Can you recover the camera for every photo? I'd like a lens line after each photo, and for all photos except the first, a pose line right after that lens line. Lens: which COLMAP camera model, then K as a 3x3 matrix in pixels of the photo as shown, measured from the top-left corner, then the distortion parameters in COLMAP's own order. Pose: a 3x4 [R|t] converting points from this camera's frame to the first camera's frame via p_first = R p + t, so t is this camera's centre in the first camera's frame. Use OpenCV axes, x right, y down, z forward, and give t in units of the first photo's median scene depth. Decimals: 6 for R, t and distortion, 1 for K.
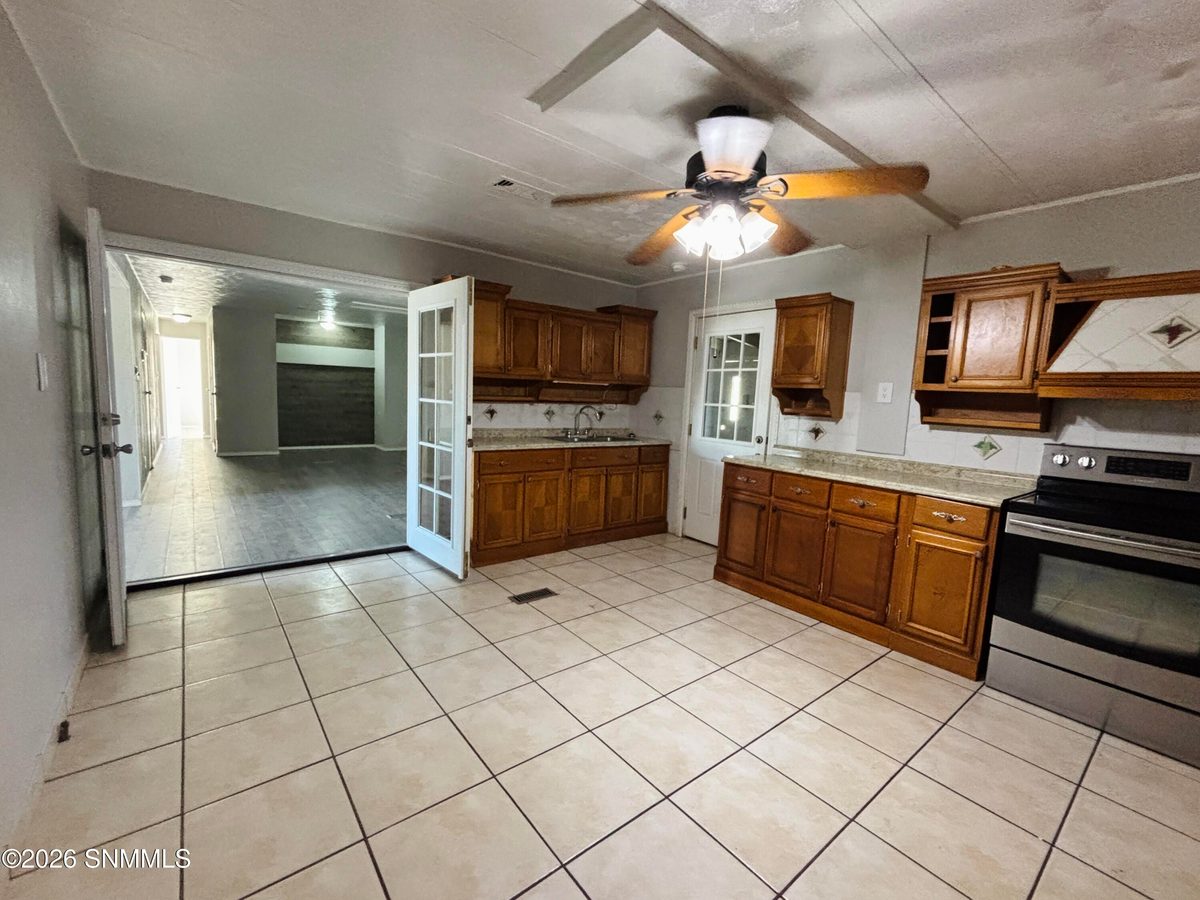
lens RADIAL K [[511.4, 0, 597.8], [0, 511.4, 449.2], [0, 0, 1]] dist [-0.002151, -0.000058]
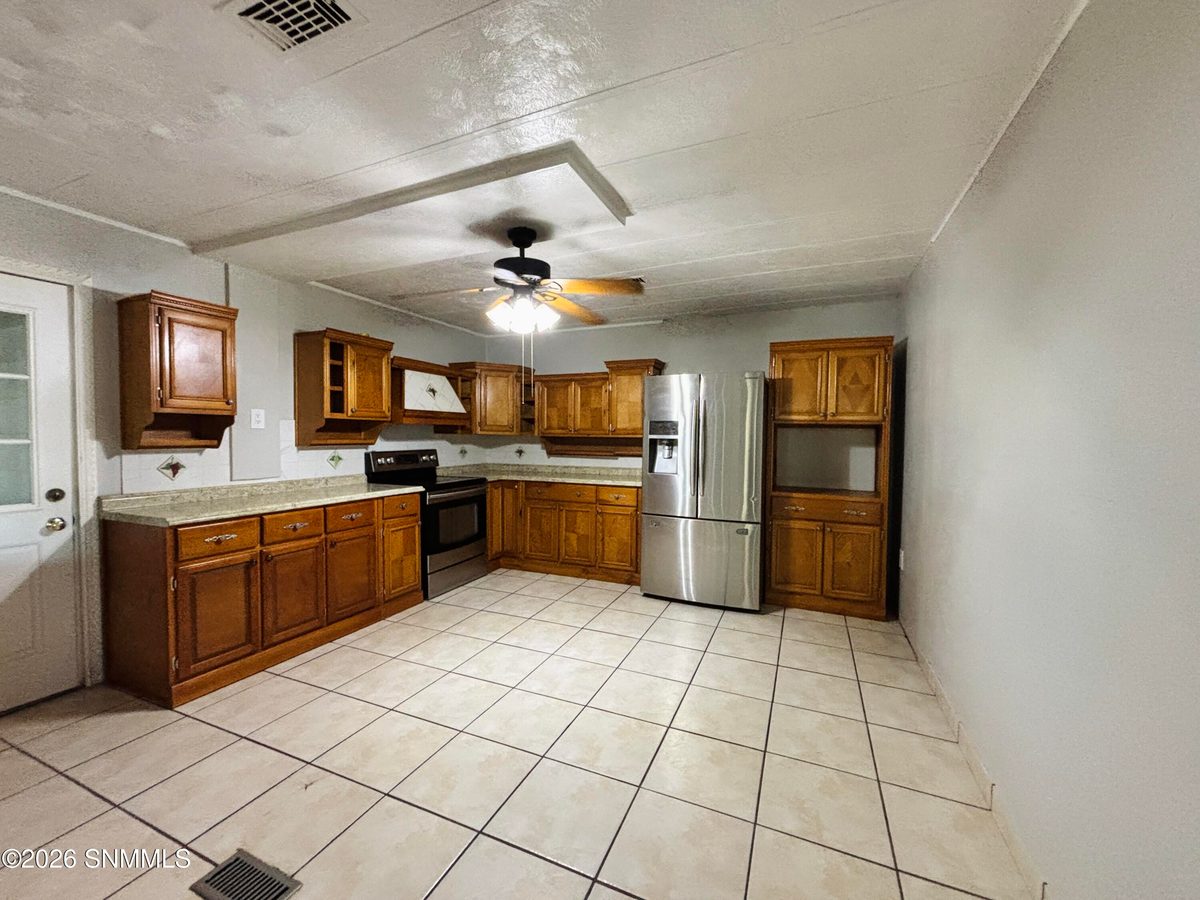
lens RADIAL K [[485.8, 0, 599.5], [0, 485.8, 451.9], [0, 0, 1]] dist [0.012255, -0.000221]
pose [[-0.471132, -0.081831, 0.878259, -0.712969], [0.064731, 0.989795, 0.126948, -0.145868], [-0.879684, 0.116660, -0.461027, 1.008134]]
